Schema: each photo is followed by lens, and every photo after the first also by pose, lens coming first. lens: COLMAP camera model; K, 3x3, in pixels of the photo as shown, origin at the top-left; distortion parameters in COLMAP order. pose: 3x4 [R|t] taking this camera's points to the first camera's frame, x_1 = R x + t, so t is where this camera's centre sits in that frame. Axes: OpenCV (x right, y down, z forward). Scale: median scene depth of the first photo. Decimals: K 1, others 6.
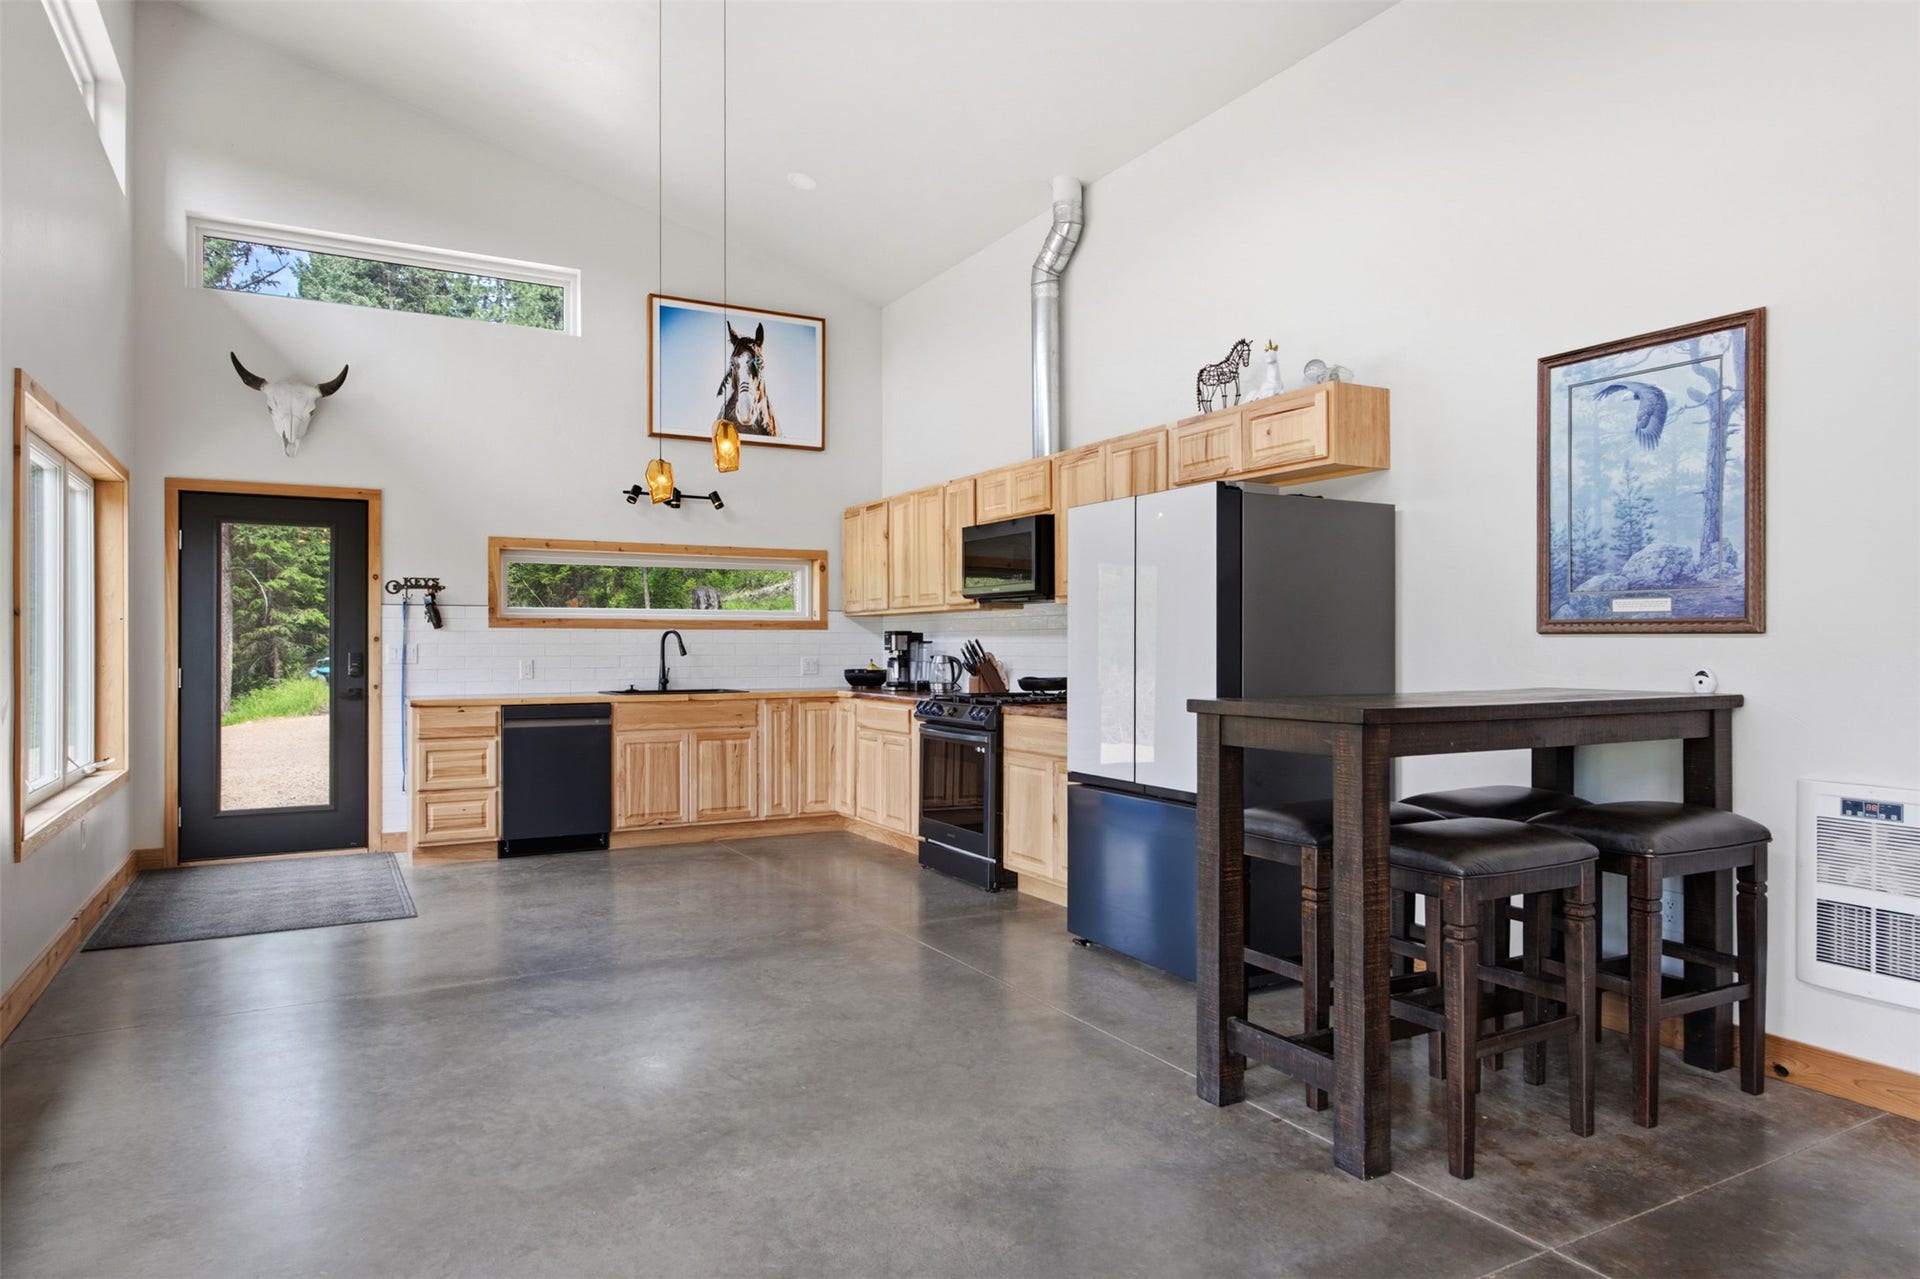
lens RADIAL K [[1164.8, 0, 945.8], [0, 1164.8, 637.8], [0, 0, 1]] dist [0.001921, -0.002073]
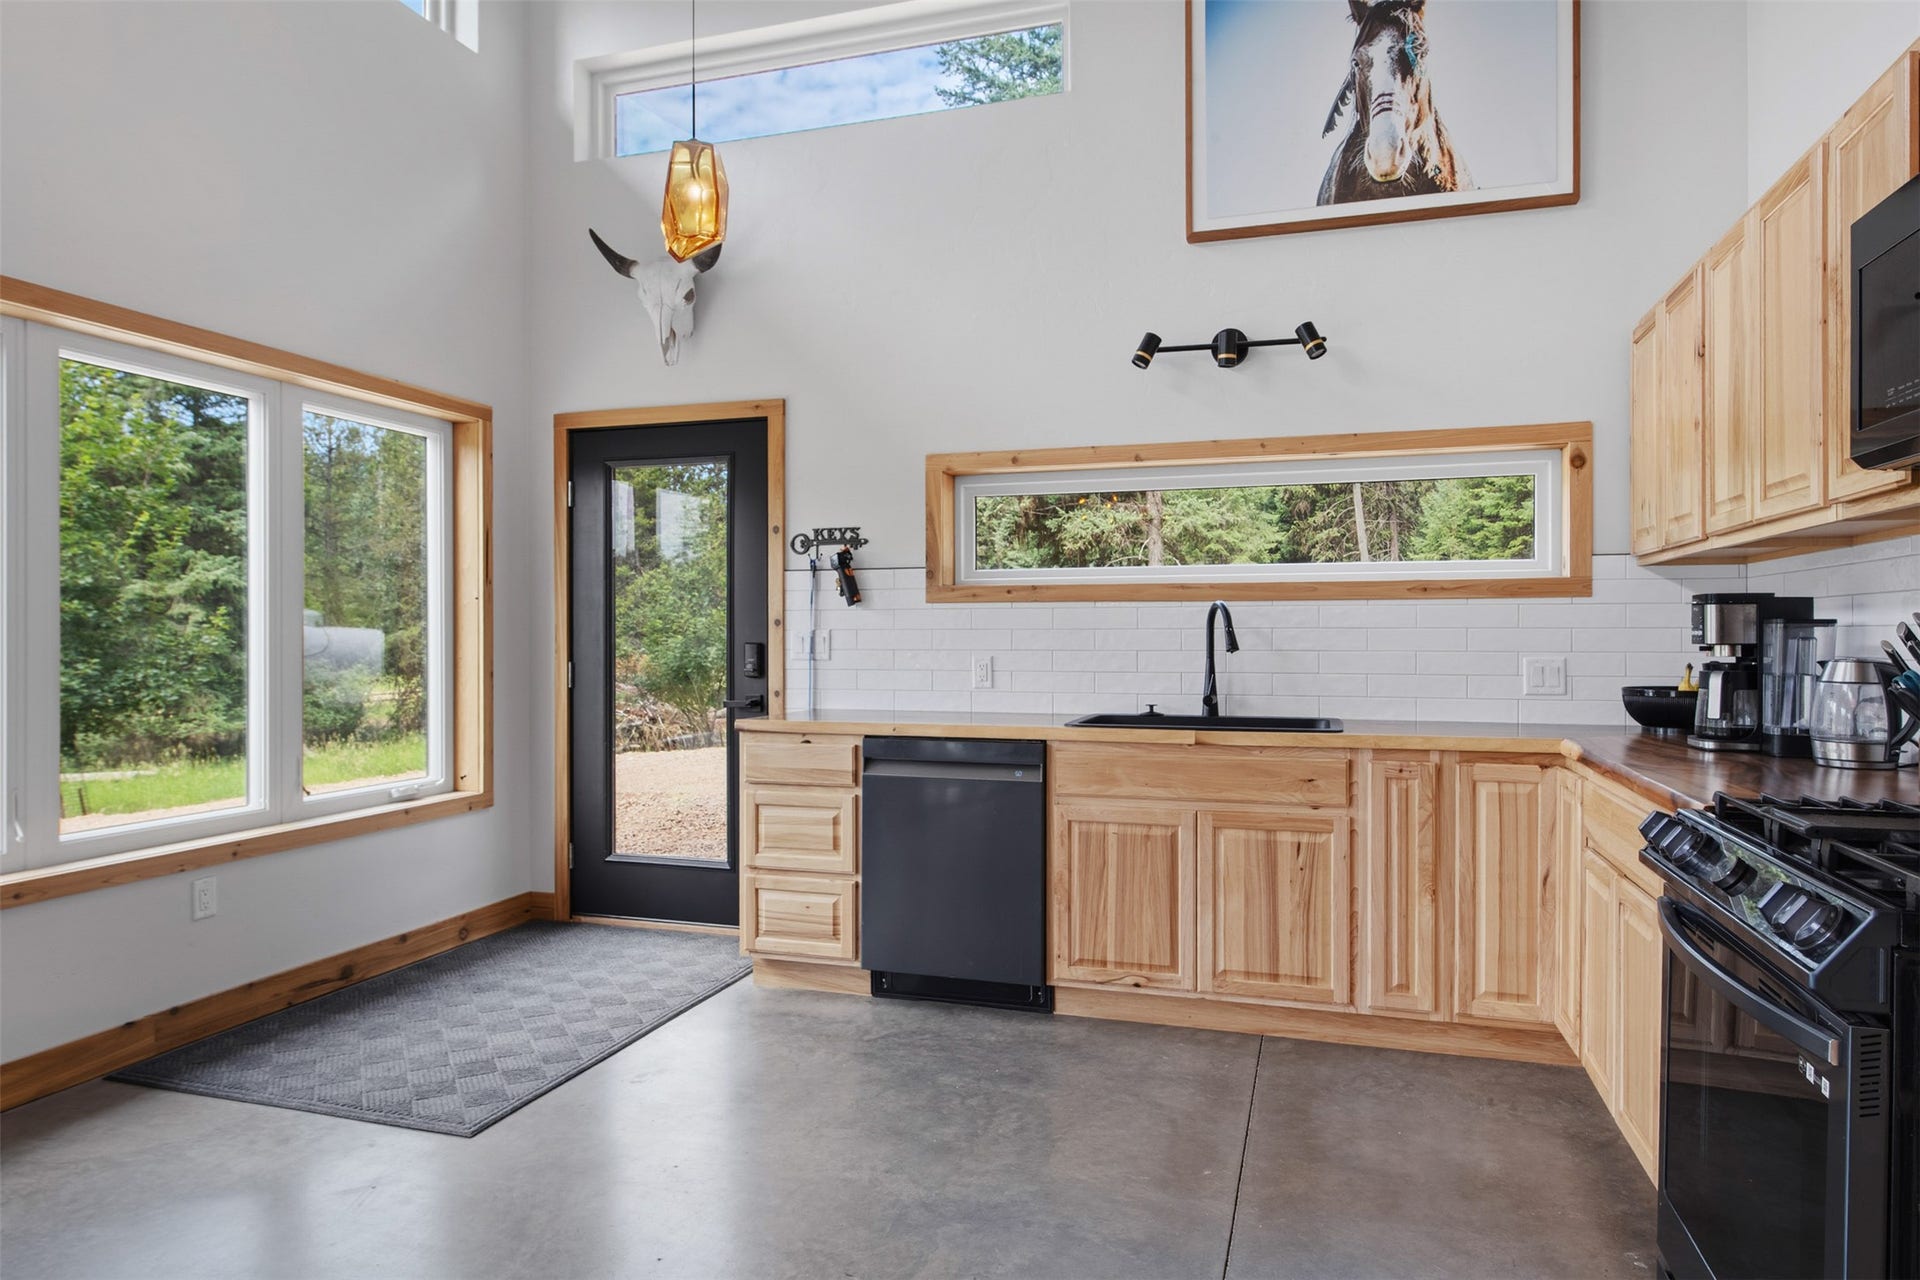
lens RADIAL K [[1164.8, 0, 945.8], [0, 1164.8, 638.3], [0, 0, 1]] dist [0.001921, -0.002073]
pose [[0.690636, 0.004034, -0.723191, 0.059723], [0.004734, 0.999938, 0.010099, 0.003734], [0.723187, -0.010398, 0.690574, 0.573150]]
